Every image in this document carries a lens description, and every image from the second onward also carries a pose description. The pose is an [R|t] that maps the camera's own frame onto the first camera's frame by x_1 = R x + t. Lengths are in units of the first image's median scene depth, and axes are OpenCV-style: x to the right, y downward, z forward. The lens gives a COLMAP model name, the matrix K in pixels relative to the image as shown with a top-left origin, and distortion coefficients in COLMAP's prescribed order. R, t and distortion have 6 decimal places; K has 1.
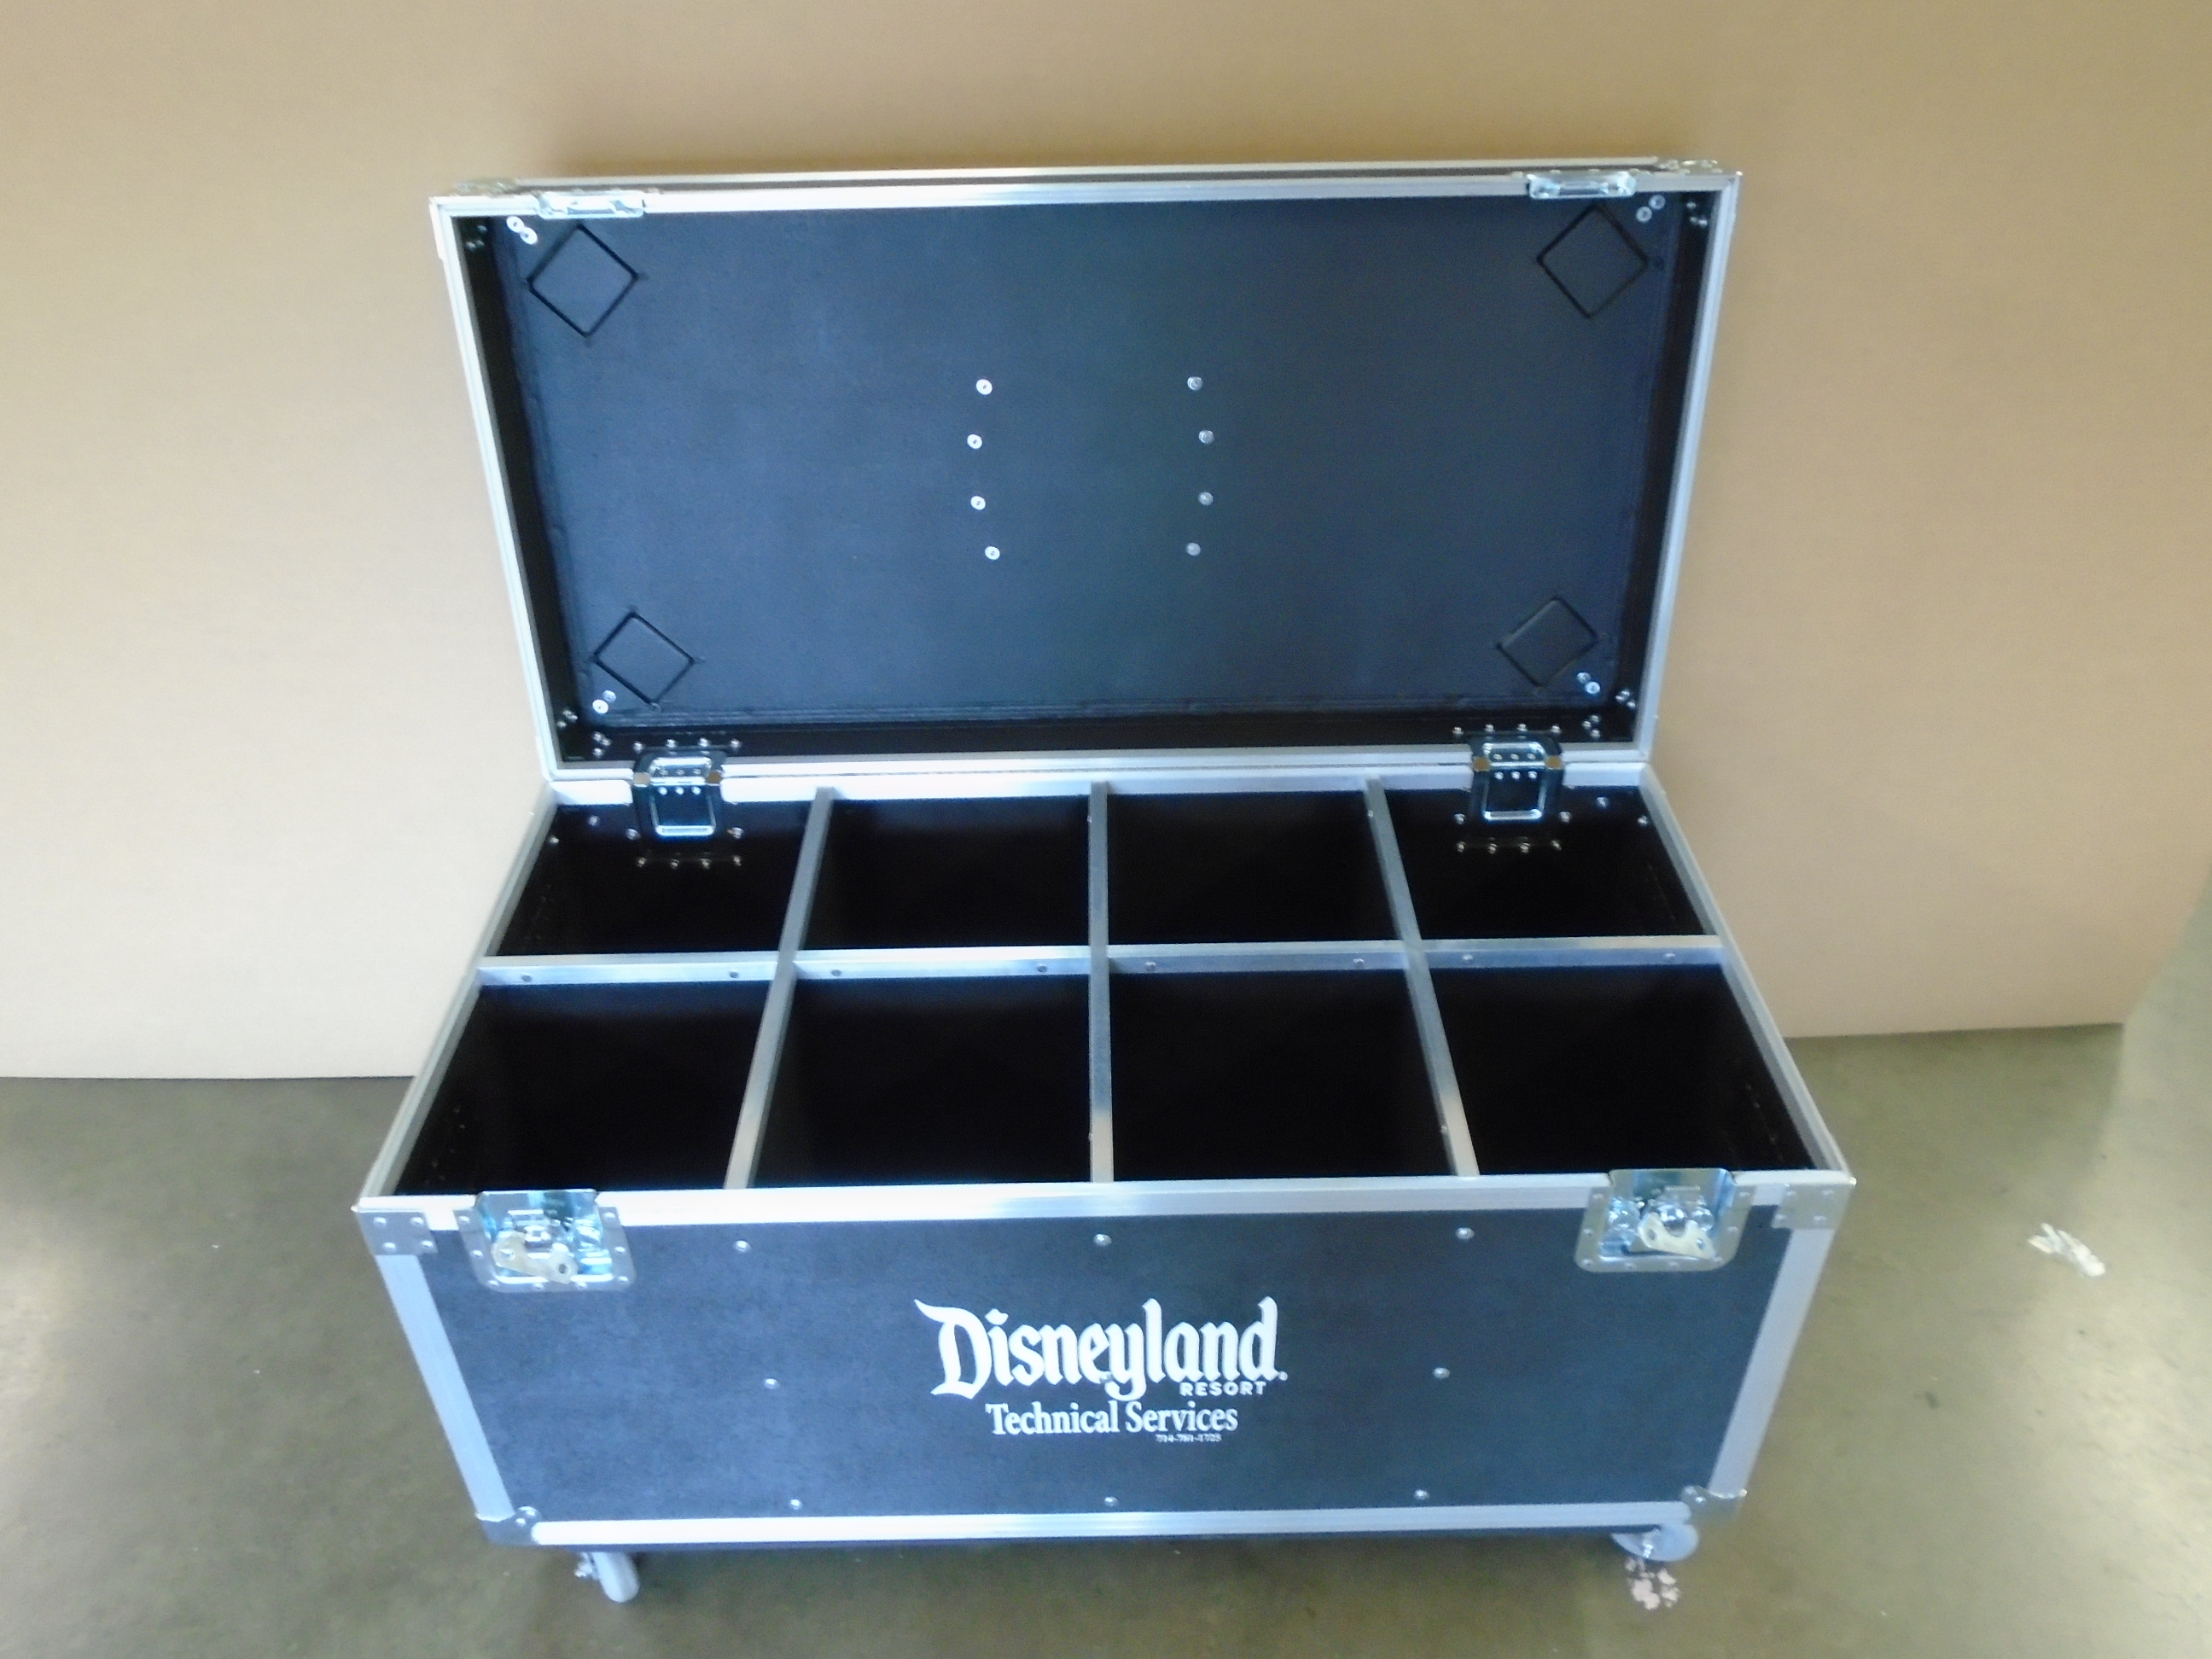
lens RADIAL K [[1701.0, 0, 1106.0], [0, 1701.0, 829.5], [0, 0, 1]] dist [-0.000184, 0.001196]
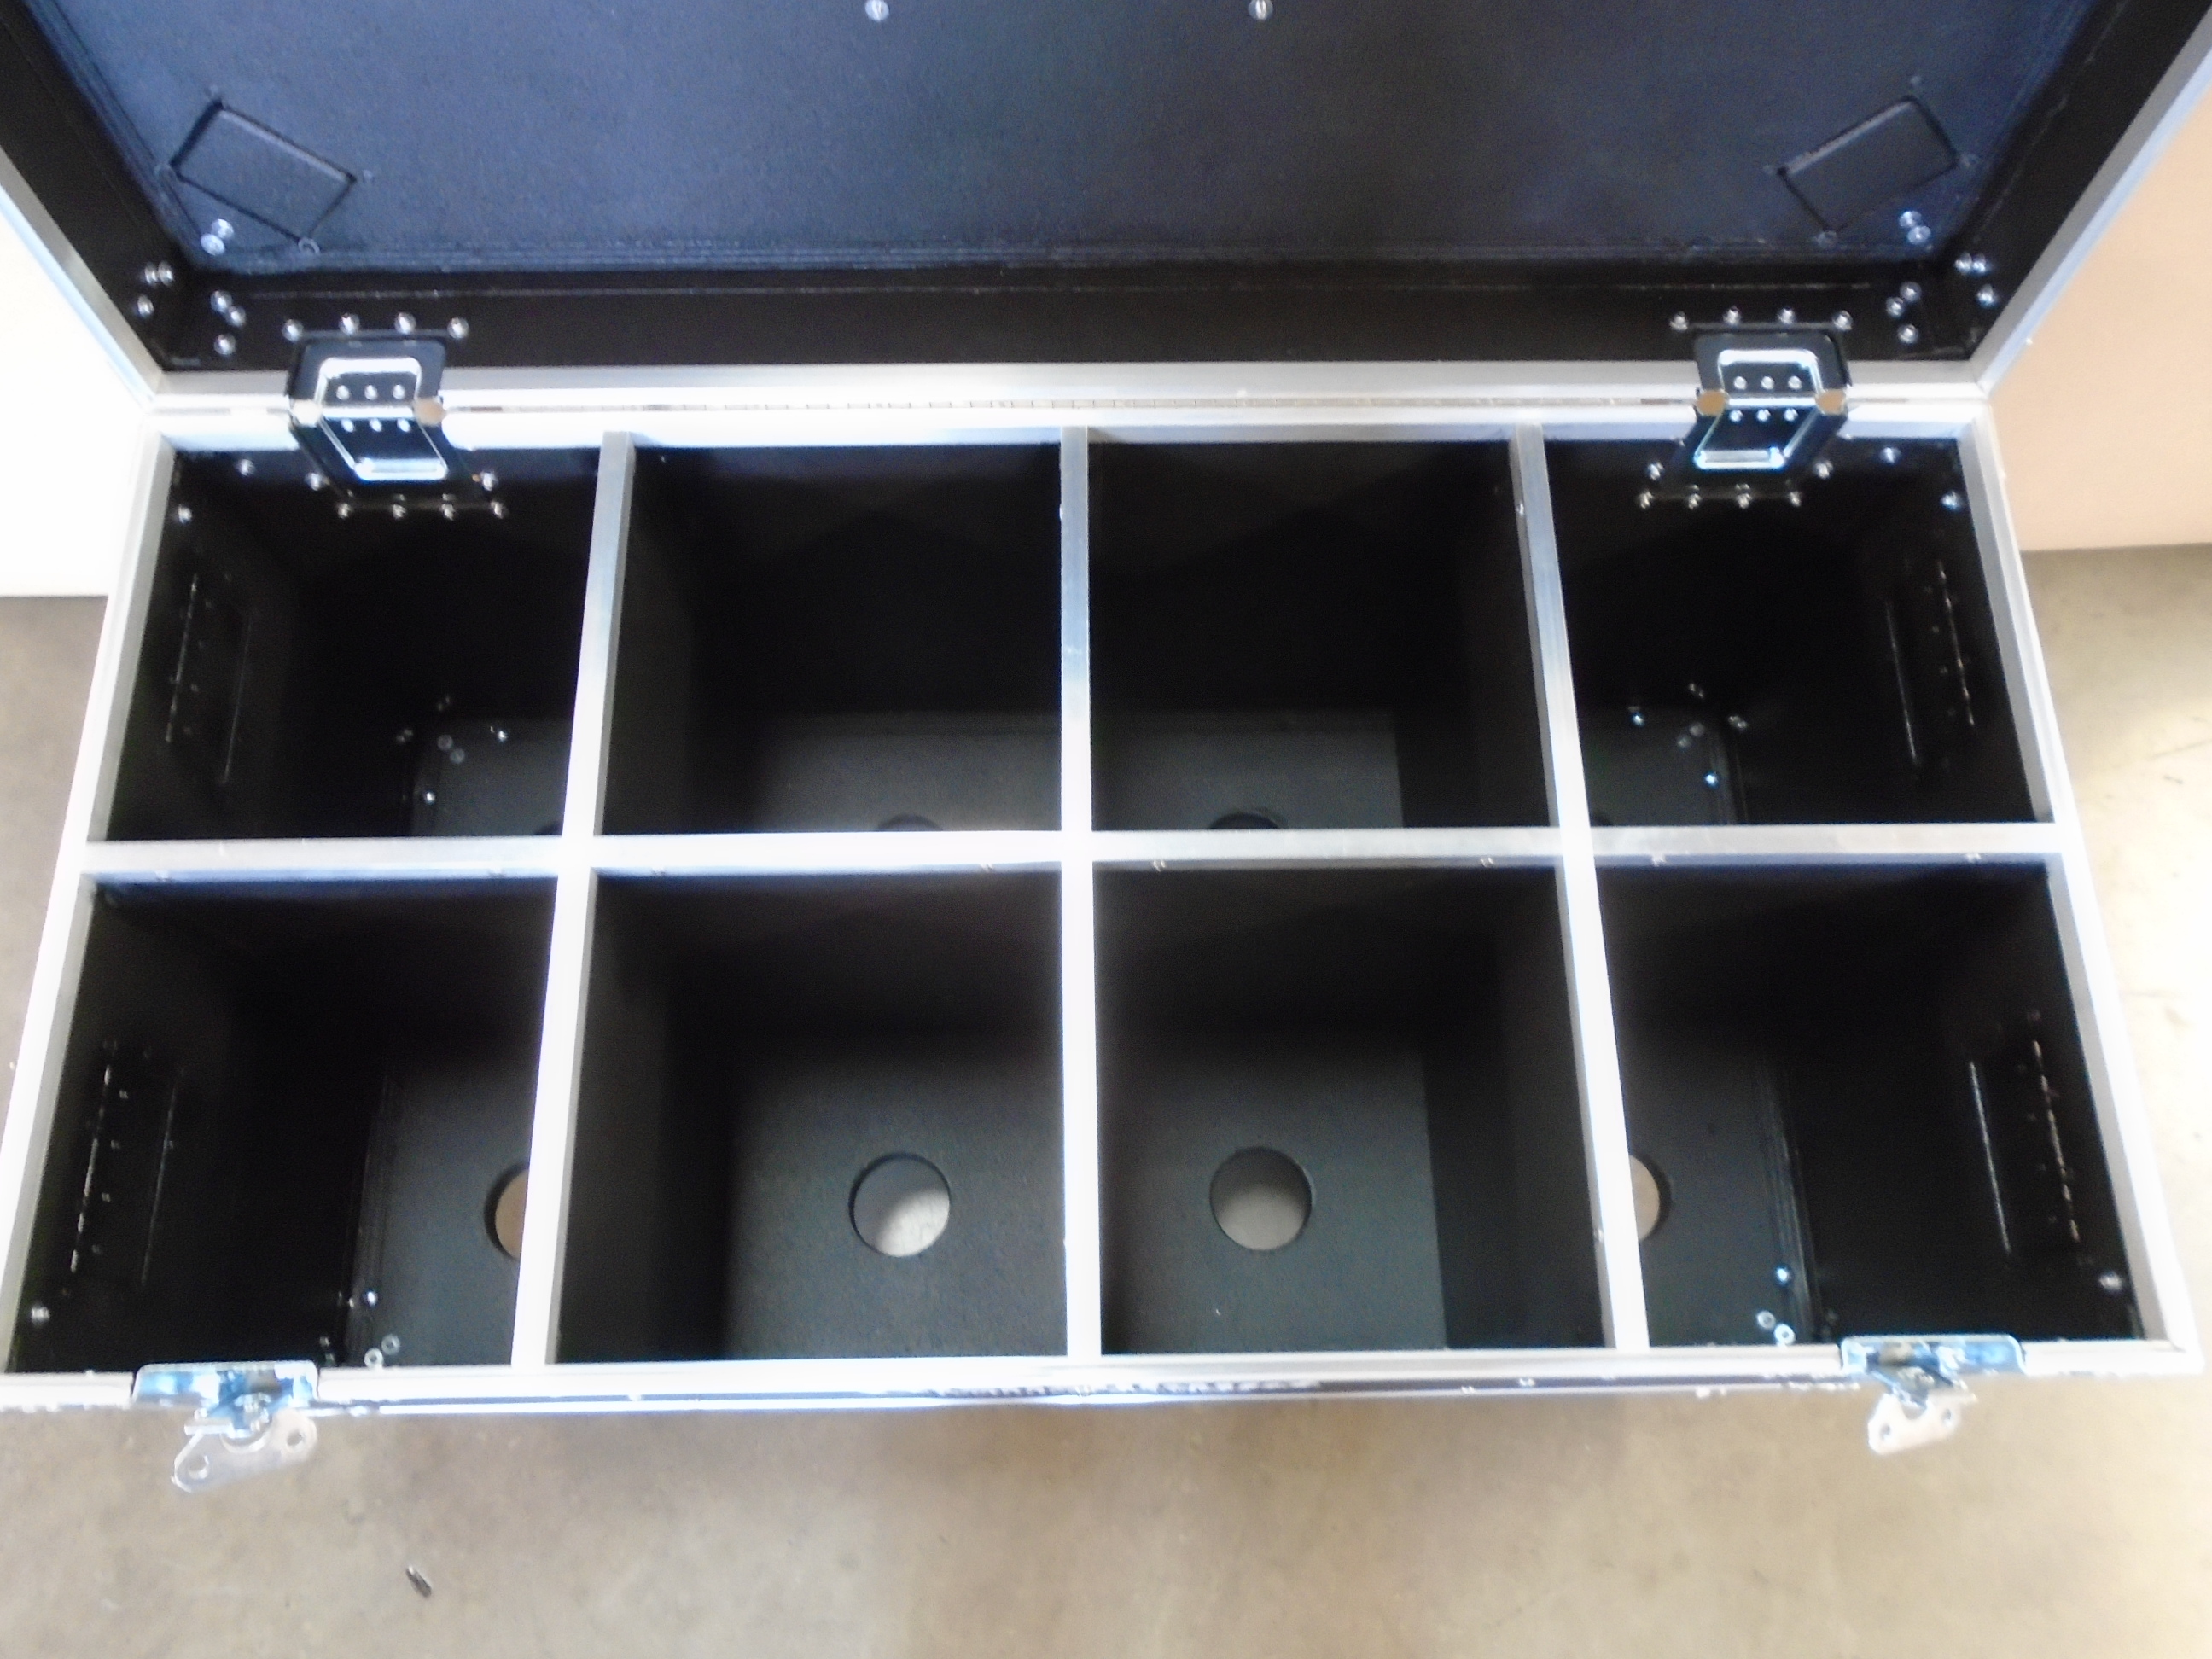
lens RADIAL K [[1759.4, 0, 1115.8], [0, 1759.4, 884.4], [0, 0, 1]] dist [-0.001404, 0.005369]
pose [[0.999603, 0.004275, 0.027846, -0.006878], [-0.019131, 0.828563, 0.559569, -0.239586], [-0.020680, -0.559879, 0.828316, 0.389558]]
